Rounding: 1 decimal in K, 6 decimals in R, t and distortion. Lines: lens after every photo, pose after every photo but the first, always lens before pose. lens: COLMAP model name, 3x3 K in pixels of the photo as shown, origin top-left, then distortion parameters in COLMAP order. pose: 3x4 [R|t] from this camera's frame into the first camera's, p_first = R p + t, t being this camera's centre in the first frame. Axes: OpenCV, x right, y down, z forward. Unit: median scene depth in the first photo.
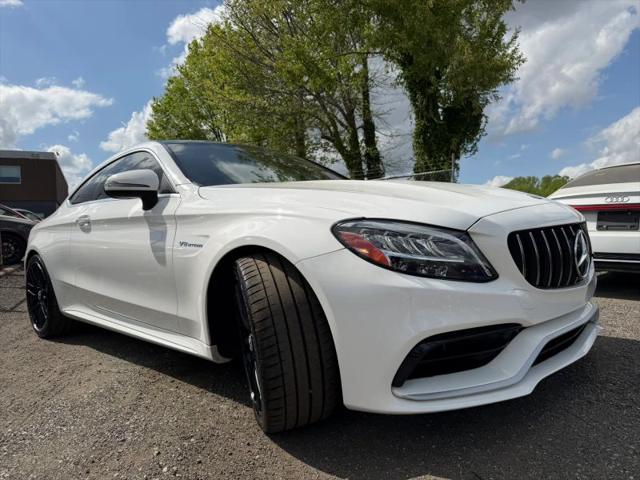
lens RADIAL K [[461.3, 0, 311.1], [0, 461.3, 250.0], [0, 0, 1]] dist [0.025723, -0.040890]
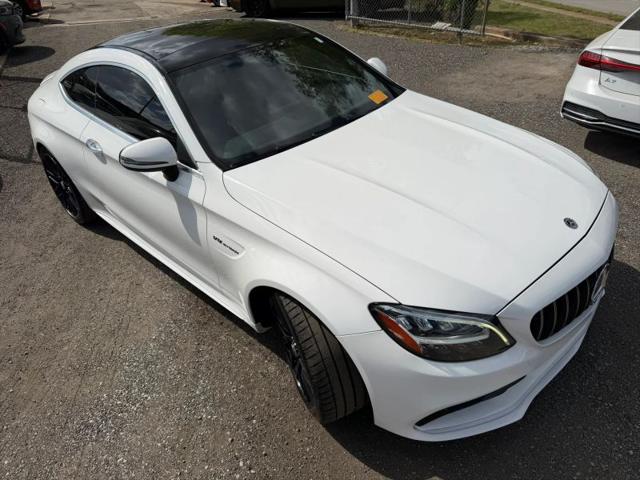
lens RADIAL K [[461.3, 0, 317.6], [0, 461.3, 246.8], [0, 0, 1]] dist [0.025723, -0.040890]
pose [[0.999746, -0.020417, -0.009517, -0.038350], [0.022390, 0.854294, 0.519307, -0.447458], [-0.002472, -0.519388, 0.854535, 0.099038]]
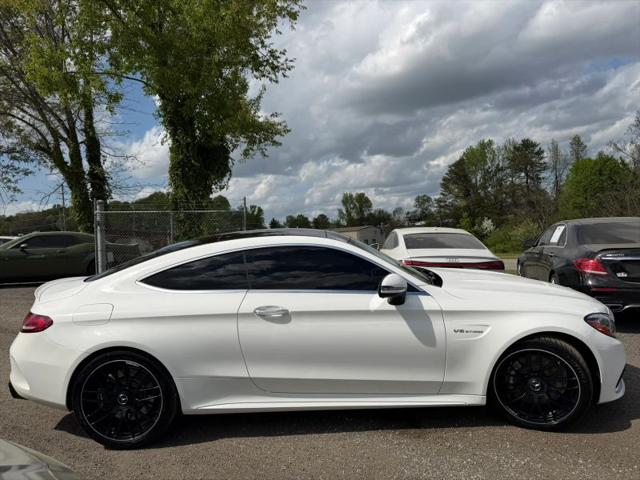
lens RADIAL K [[461.3, 0, 321.3], [0, 461.3, 237.9], [0, 0, 1]] dist [0.025723, -0.040890]
pose [[0.702335, 0.005078, 0.711828, -1.381372], [0.027103, 0.999059, -0.033869, -0.229064], [-0.711330, 0.043079, 0.701537, 0.230103]]
